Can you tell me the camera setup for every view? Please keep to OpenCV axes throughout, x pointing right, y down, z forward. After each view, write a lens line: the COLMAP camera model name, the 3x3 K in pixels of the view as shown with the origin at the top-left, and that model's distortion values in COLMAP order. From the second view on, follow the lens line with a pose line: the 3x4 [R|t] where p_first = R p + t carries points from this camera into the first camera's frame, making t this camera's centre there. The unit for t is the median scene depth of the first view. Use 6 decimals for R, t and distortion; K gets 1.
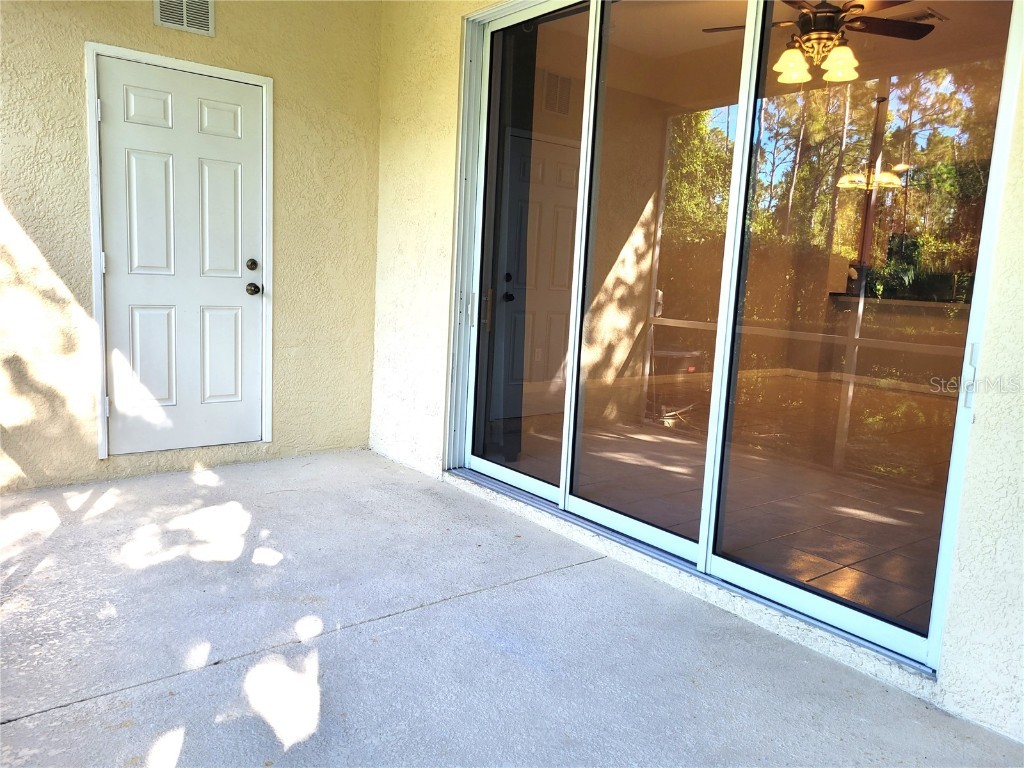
lens RADIAL K [[778.0, 0, 510.0], [0, 778.0, 385.4], [0, 0, 1]] dist [0.032700, -0.033790]
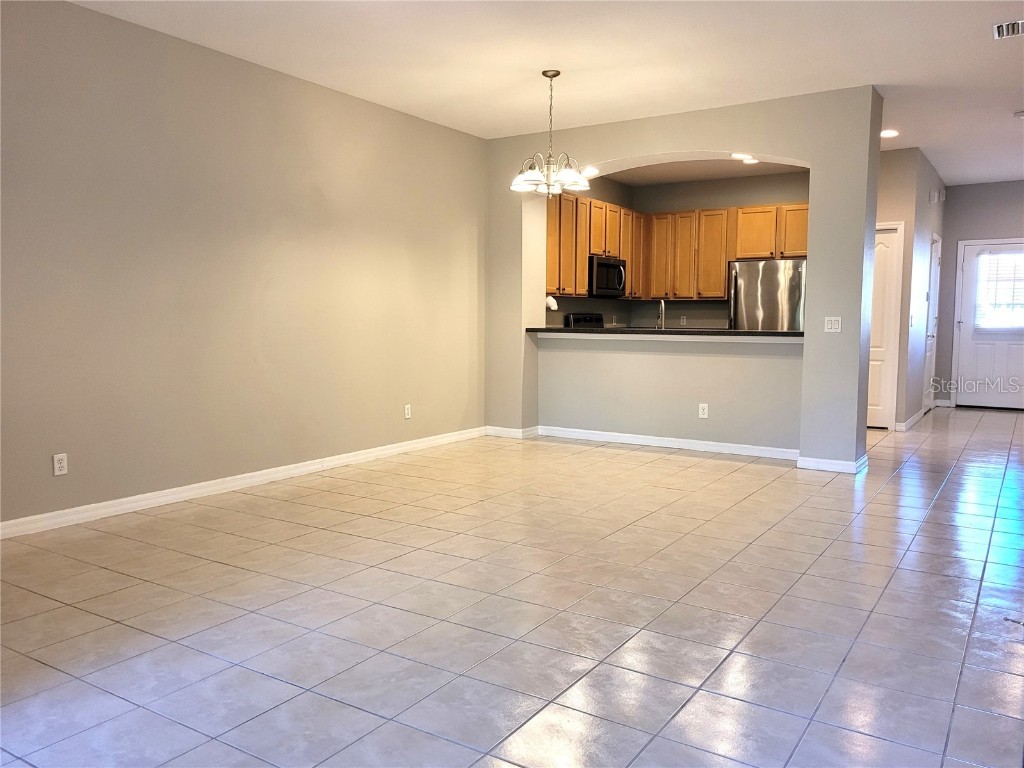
lens RADIAL K [[801.5, 0, 512.0], [0, 801.5, 384.0], [0, 0, 1]] dist [0.025113, -0.010233]
pose [[0.943693, -0.075693, 0.322046, 0.250706], [0.091631, 0.995192, -0.034597, -0.069449], [-0.317879, 0.062158, 0.946092, 0.458329]]
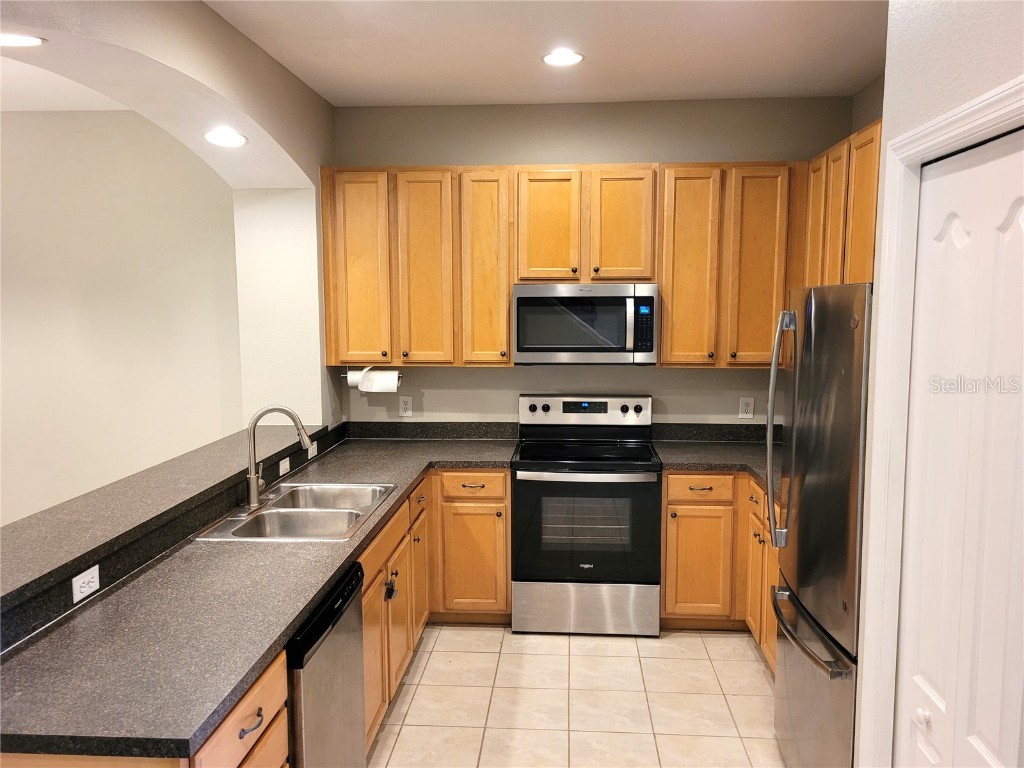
lens RADIAL K [[794.1, 0, 512.0], [0, 794.1, 384.0], [0, 0, 1]] dist [0.031681, -0.004644]
pose [[0.742454, 0.005894, -0.669871, 1.655934], [-0.058050, 0.996766, -0.055569, -0.248064], [0.667377, 0.080143, 0.740395, 1.478358]]
